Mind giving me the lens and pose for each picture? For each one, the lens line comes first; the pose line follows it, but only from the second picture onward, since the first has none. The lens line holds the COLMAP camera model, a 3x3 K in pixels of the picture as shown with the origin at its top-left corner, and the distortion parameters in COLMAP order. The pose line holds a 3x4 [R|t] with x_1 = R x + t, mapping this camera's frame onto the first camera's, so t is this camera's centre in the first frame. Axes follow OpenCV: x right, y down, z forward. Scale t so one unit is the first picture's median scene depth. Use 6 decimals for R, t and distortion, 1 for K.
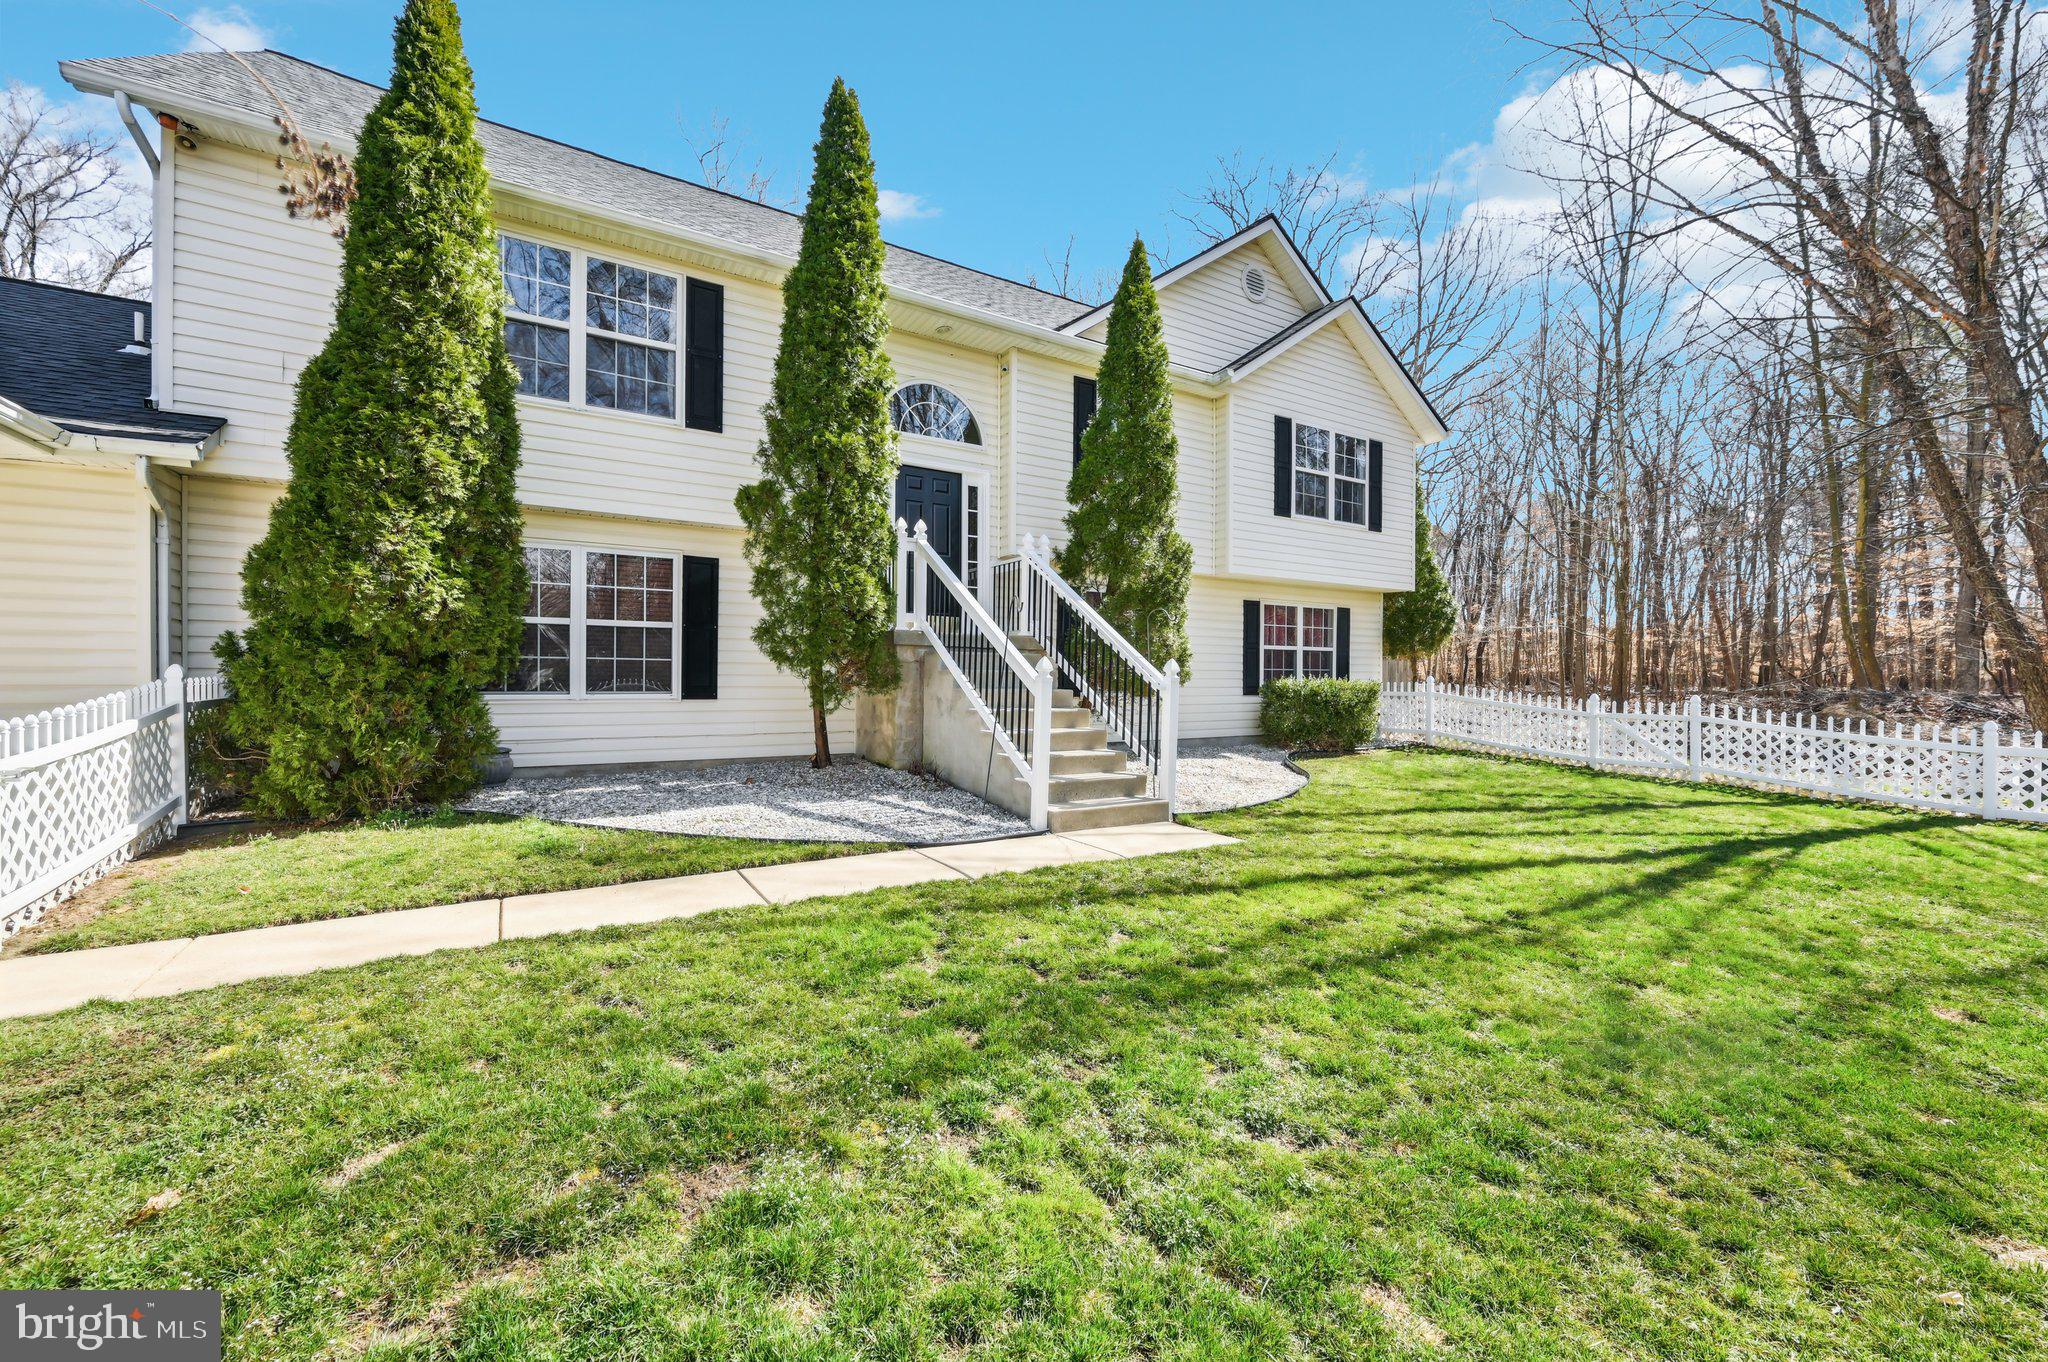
lens RADIAL K [[807.1, 0, 1029.2], [0, 807.1, 683.3], [0, 0, 1]] dist [-0.001554, 0.000114]
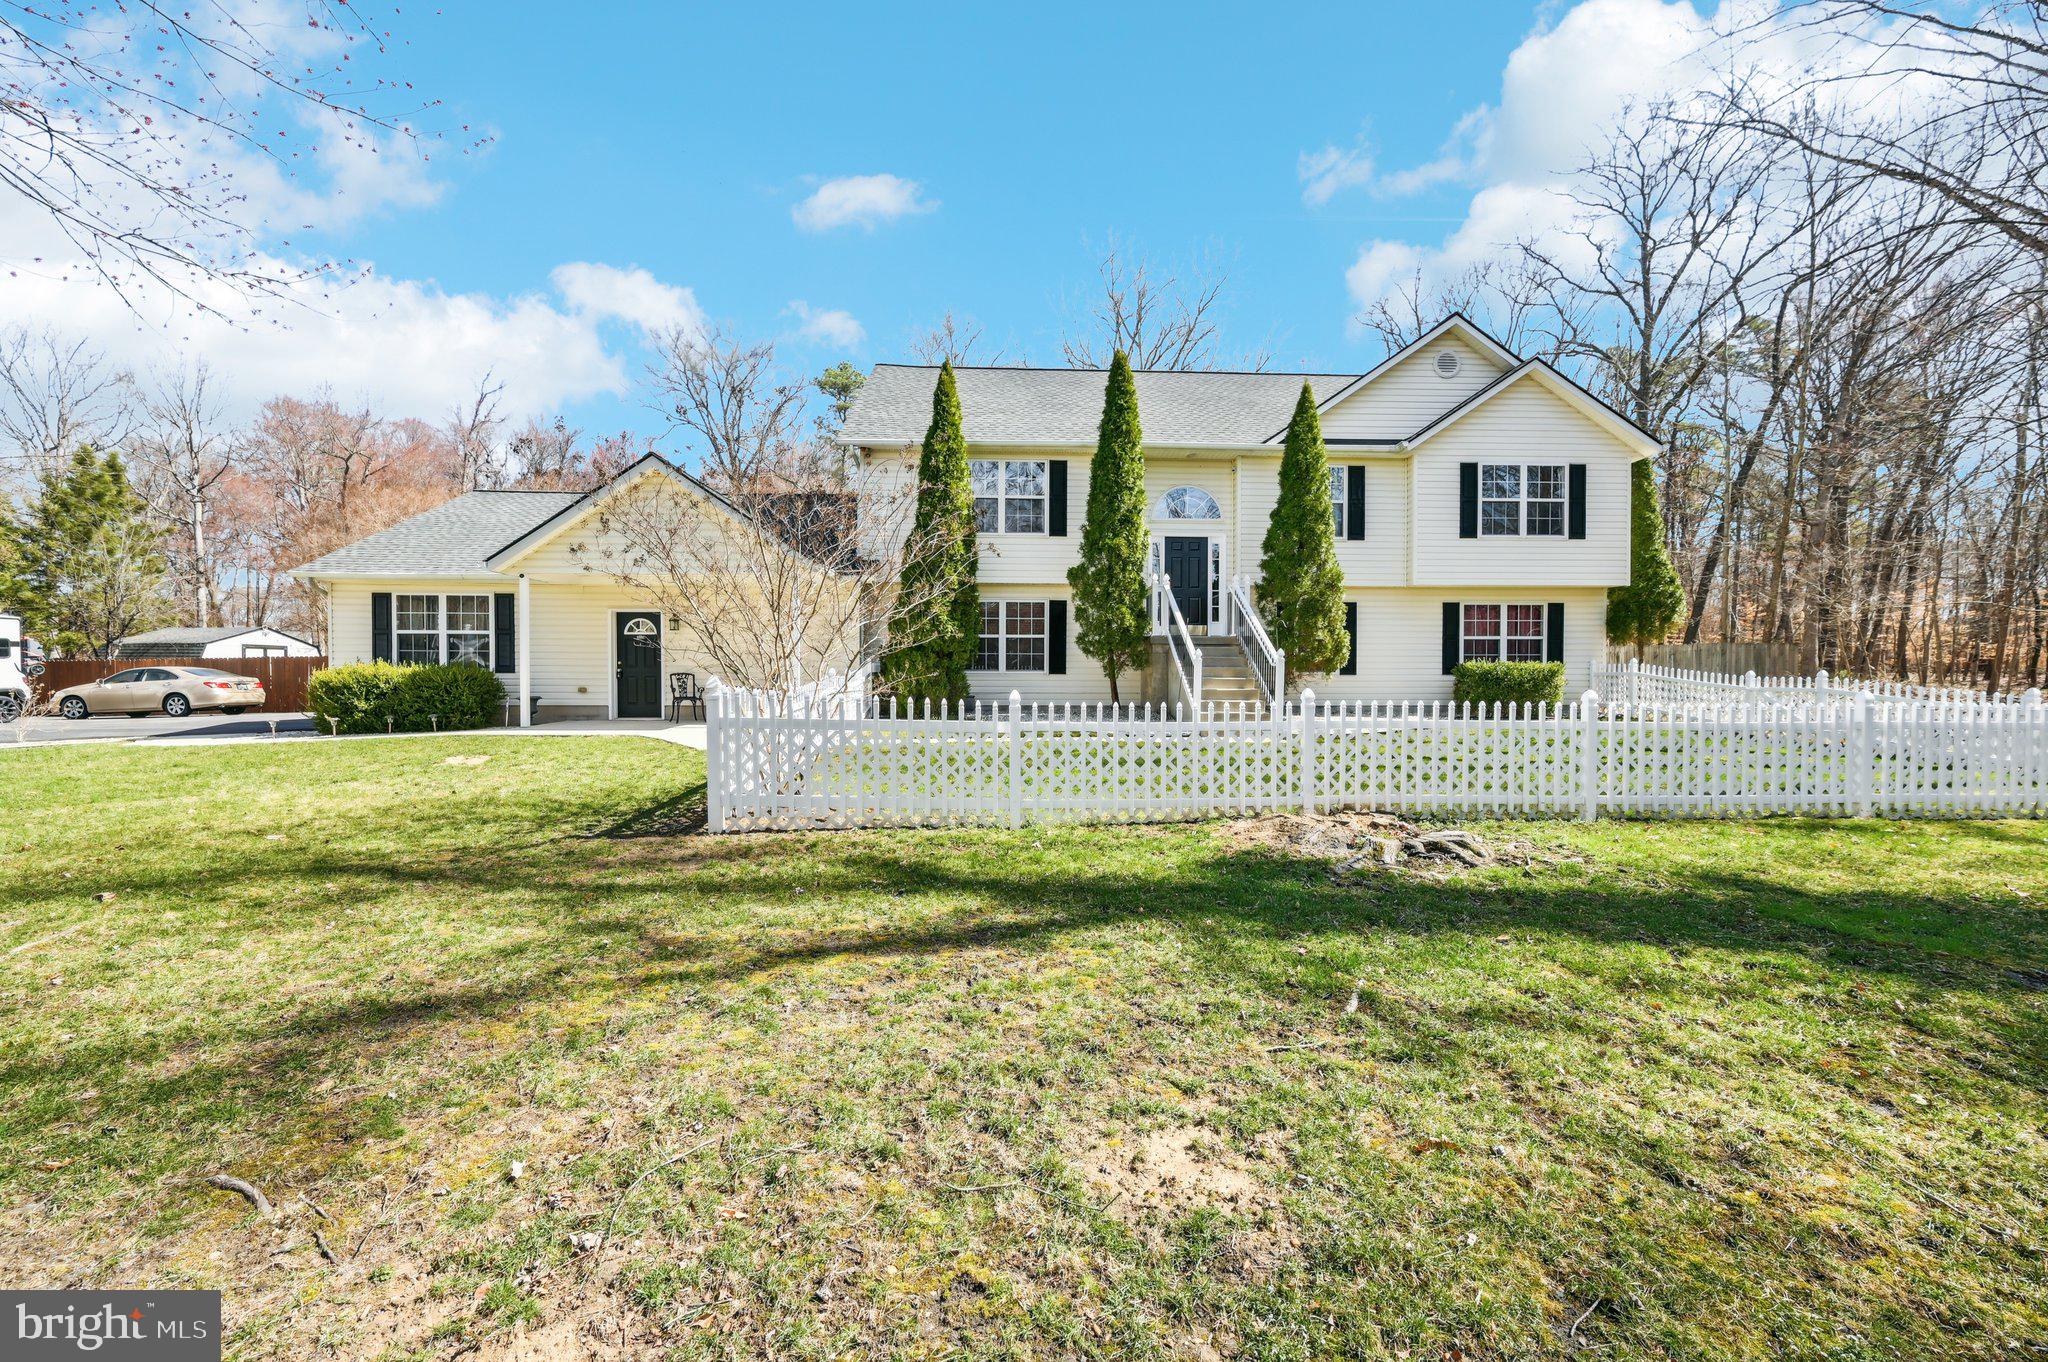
lens RADIAL K [[807.1, 0, 1015.6], [0, 807.1, 684.5], [0, 0, 1]] dist [-0.001554, 0.000114]
pose [[0.860746, 0.001702, -0.509032, 0.448056], [0.000819, 0.999988, 0.004728, 0.031938], [0.509034, -0.004487, 0.860735, -0.654820]]
